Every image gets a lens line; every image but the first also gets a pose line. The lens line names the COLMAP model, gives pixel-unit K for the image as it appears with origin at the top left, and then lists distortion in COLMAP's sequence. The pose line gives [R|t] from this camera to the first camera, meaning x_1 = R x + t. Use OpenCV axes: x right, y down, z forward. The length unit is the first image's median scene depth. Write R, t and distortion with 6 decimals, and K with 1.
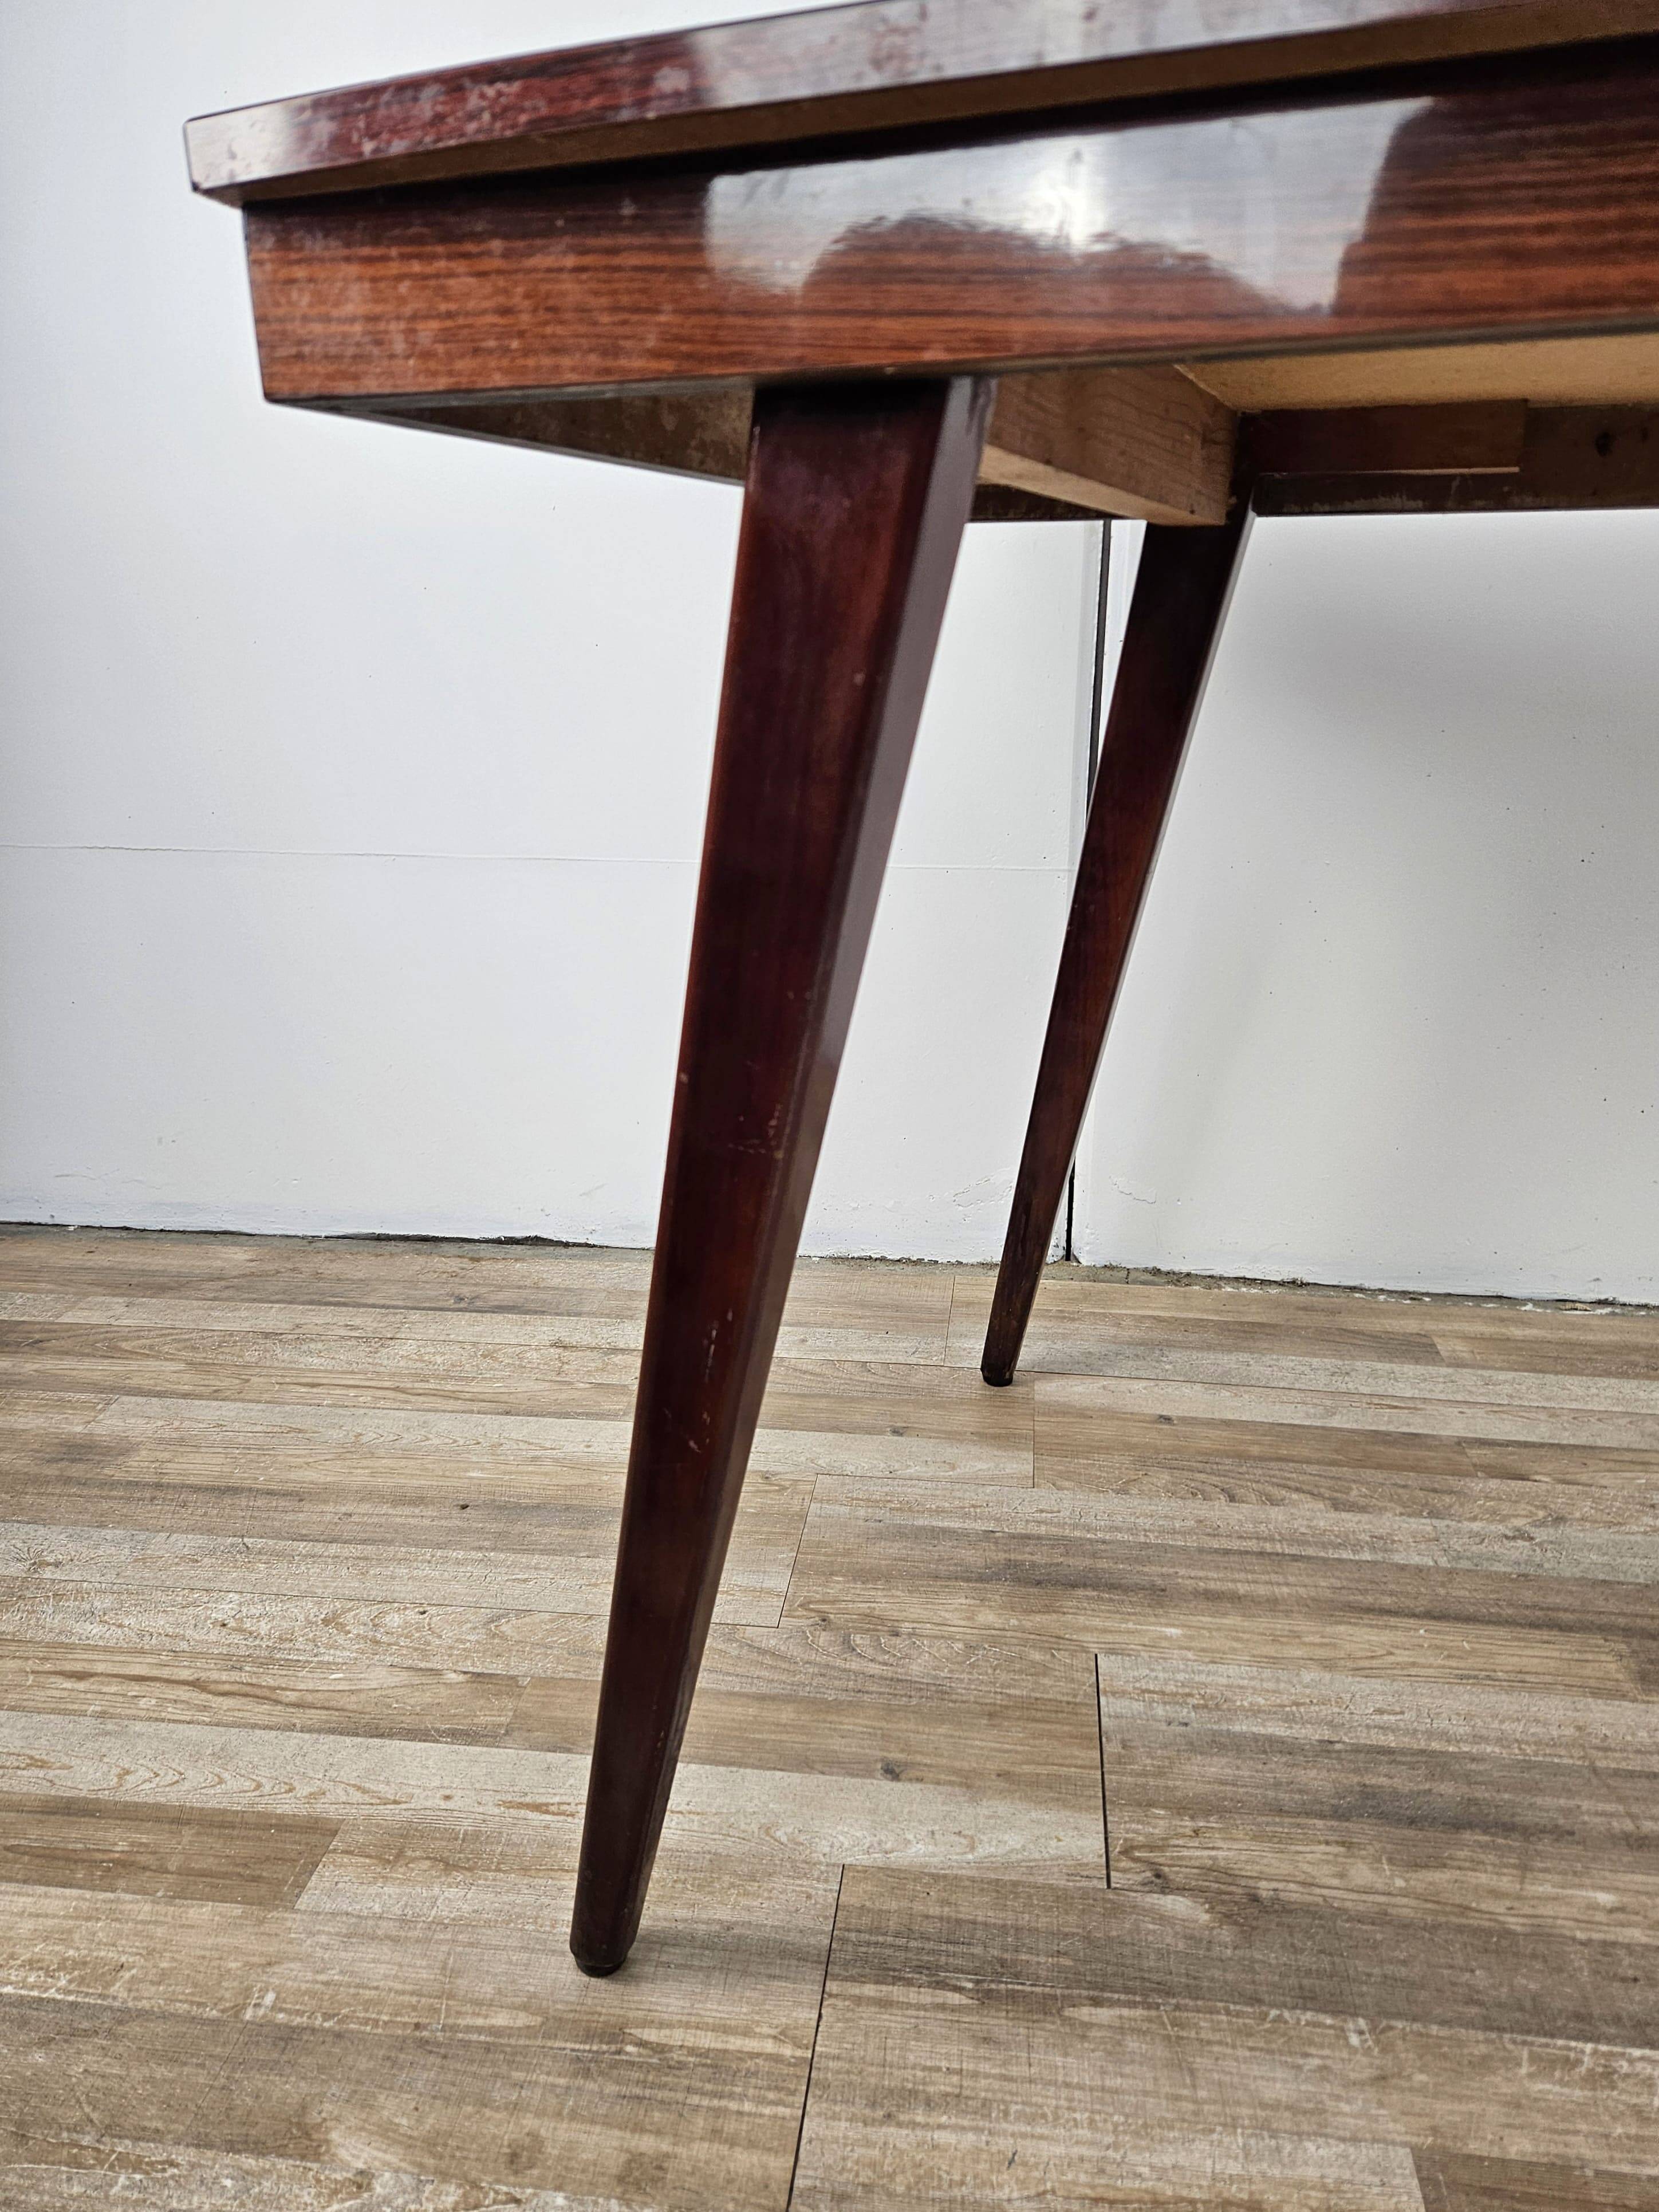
lens RADIAL K [[1598.3, 0, 811.3], [0, 1598.3, 1116.8], [0, 0, 1]] dist [0.017491, -0.041818]
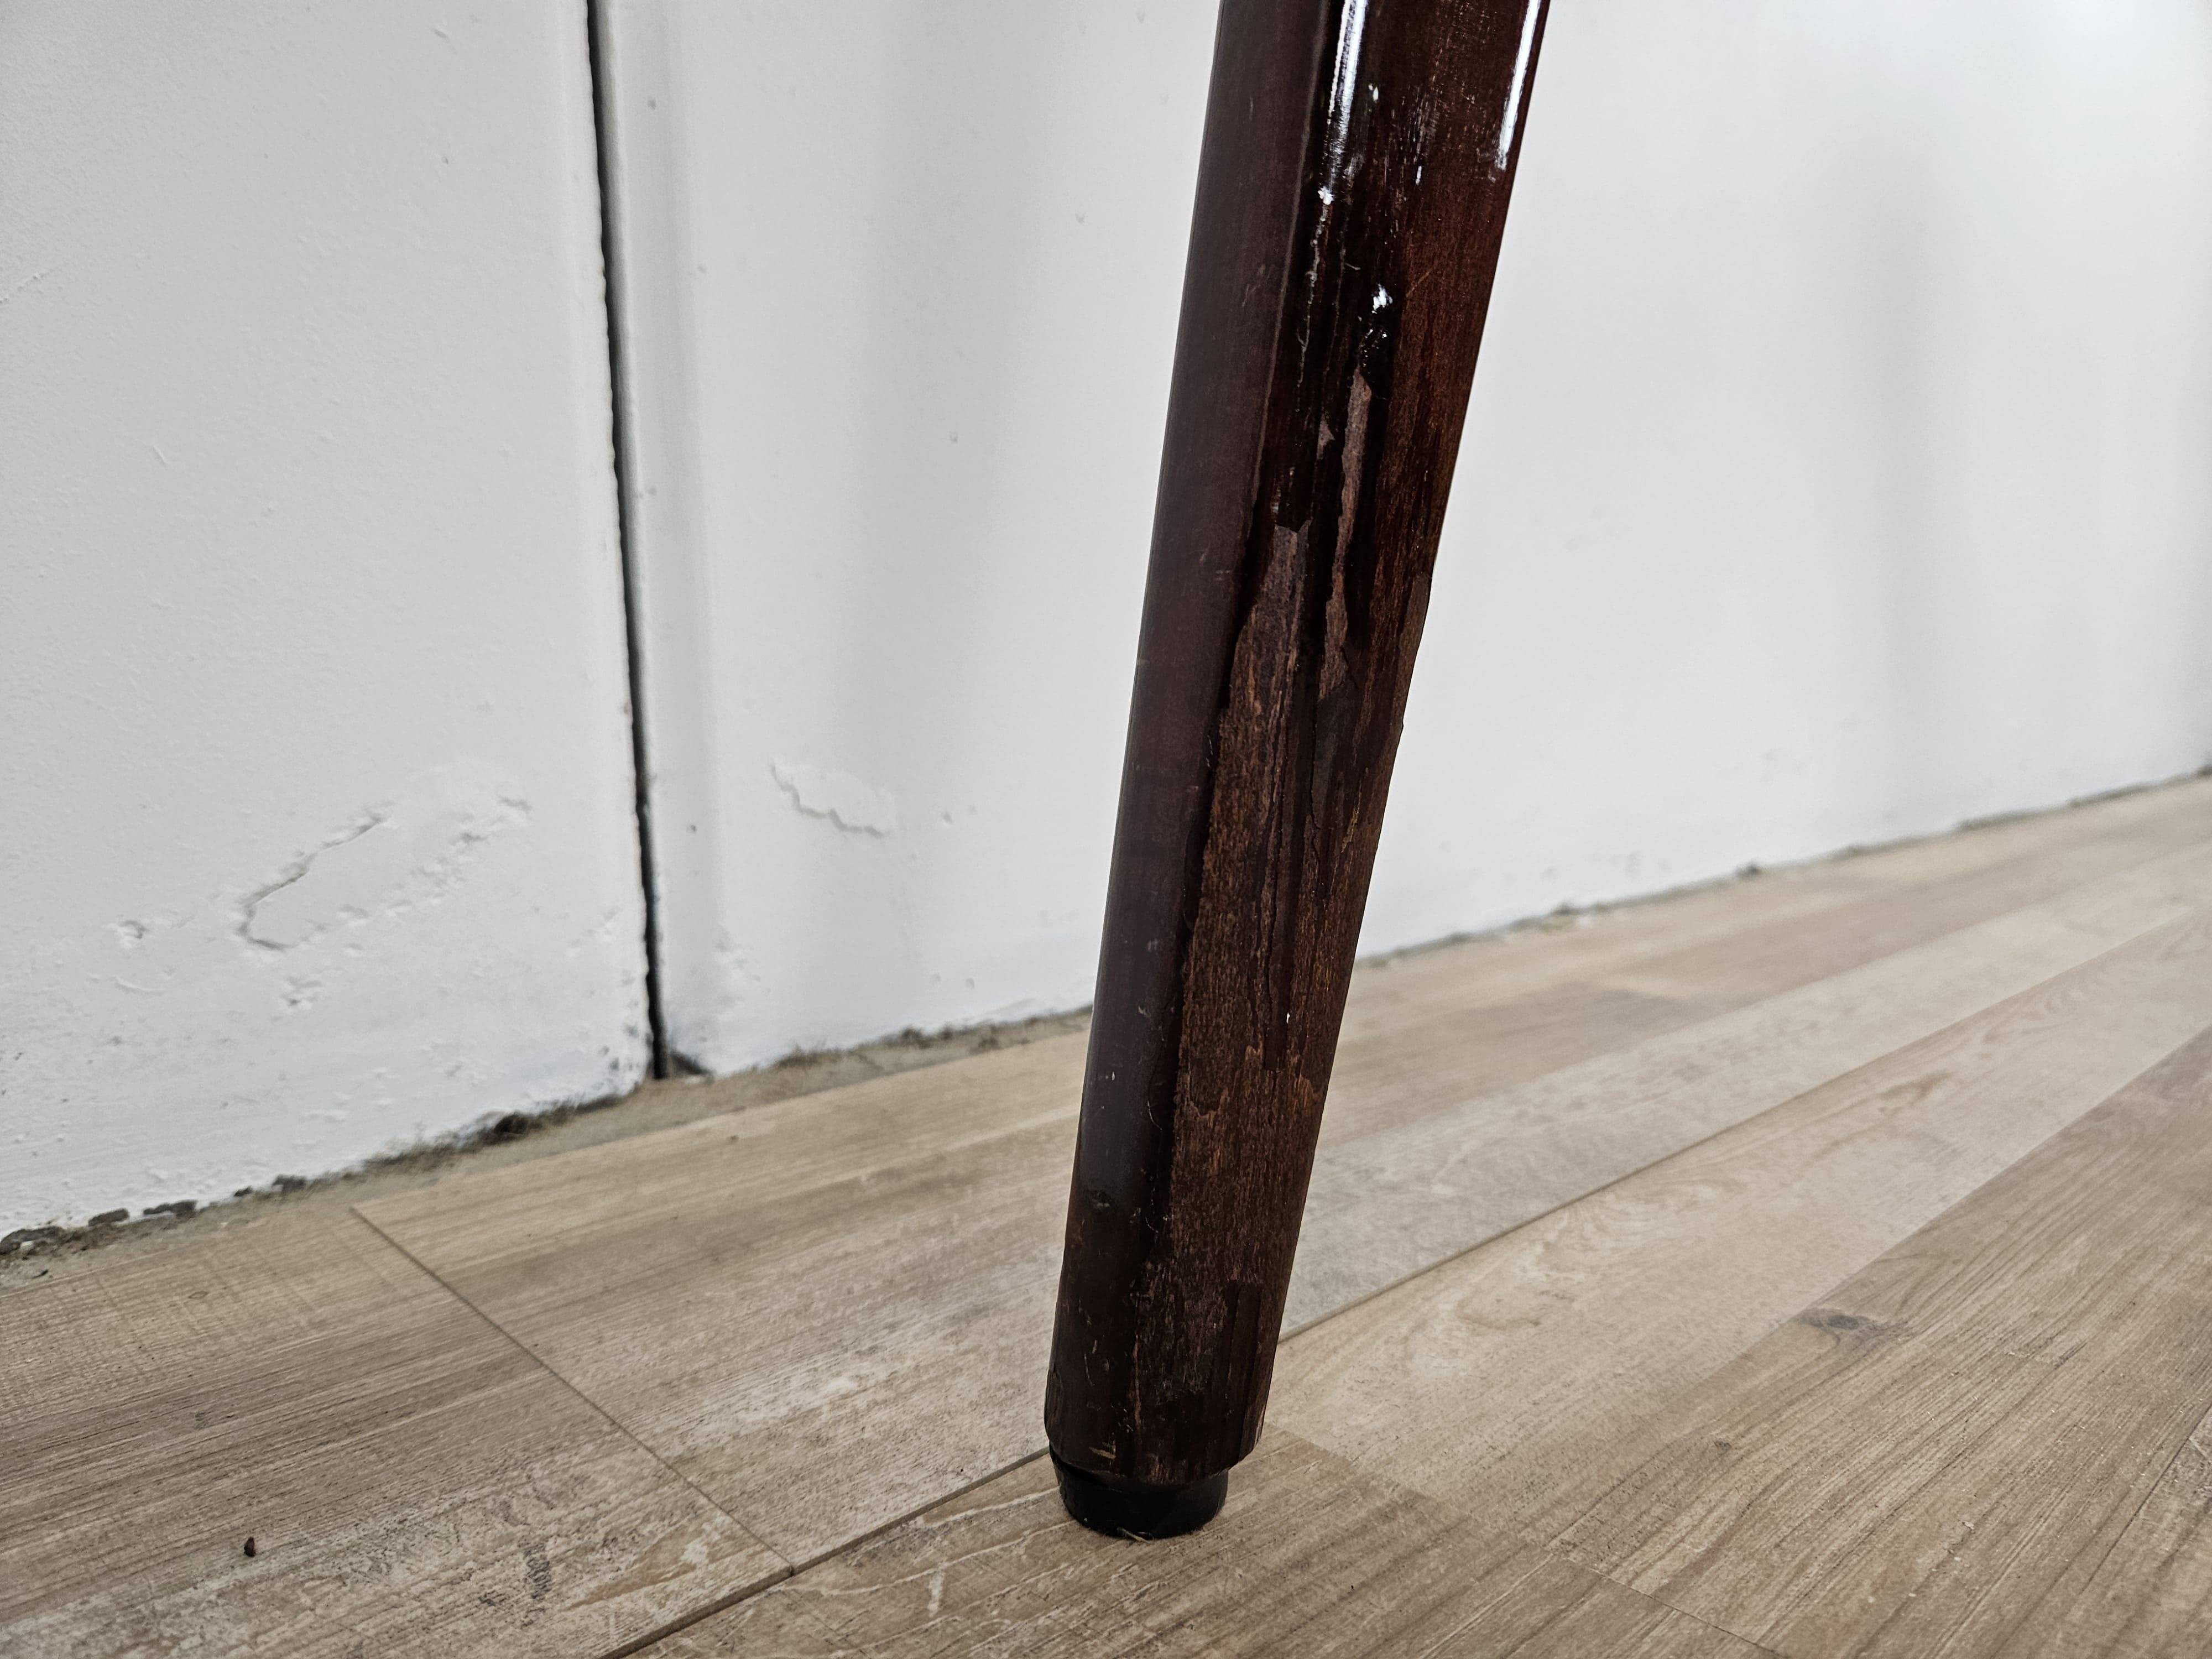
lens RADIAL K [[1598.4, 0, 1102.8], [0, 1598.4, 833.7], [0, 0, 1]] dist [0.017491, -0.041818]
pose [[0.606957, -0.092226, 0.789365, -0.043370], [0.243342, 0.967105, -0.074118, 0.168360], [-0.756563, 0.237072, 0.609434, 1.419360]]
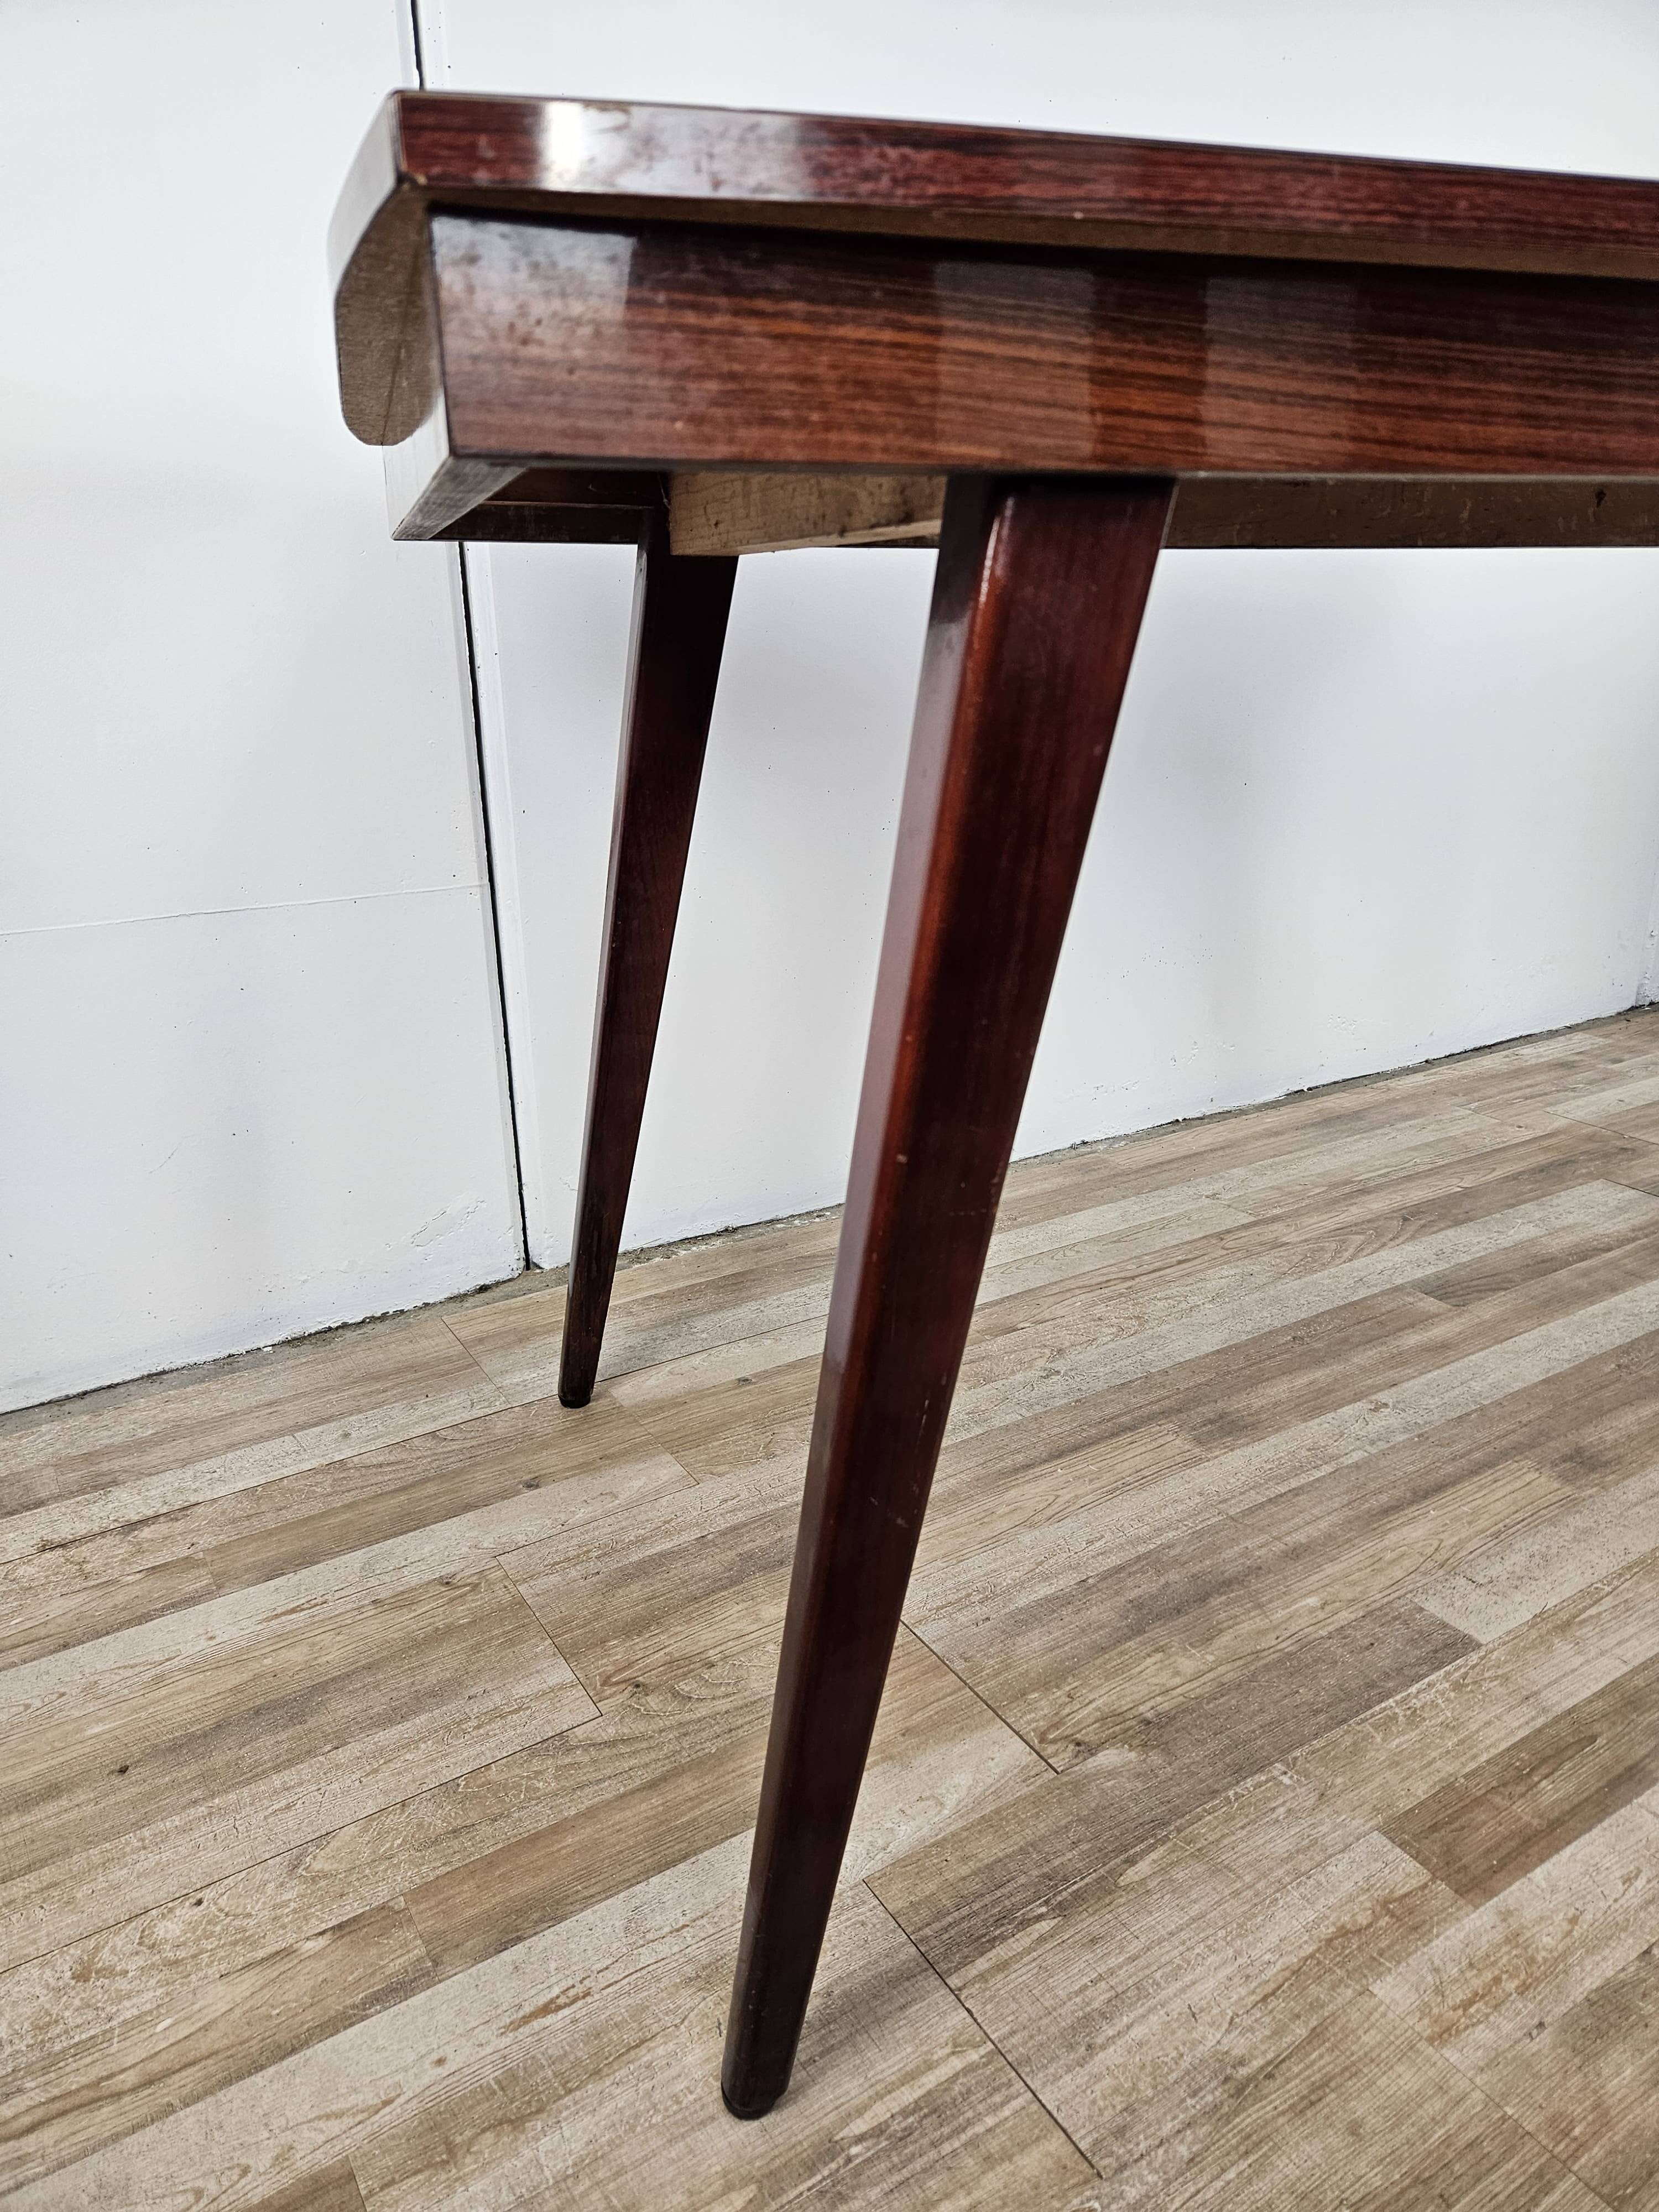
lens RADIAL K [[1563.2, 0, 829.3], [0, 1563.2, 1092.4], [0, 0, 1]] dist [0.019309, -0.041732]
pose [[0.752907, -0.212805, 0.622772, -0.543250], [0.205881, 0.974944, 0.084243, -0.119386], [-0.625095, 0.064790, 0.777855, 0.214693]]
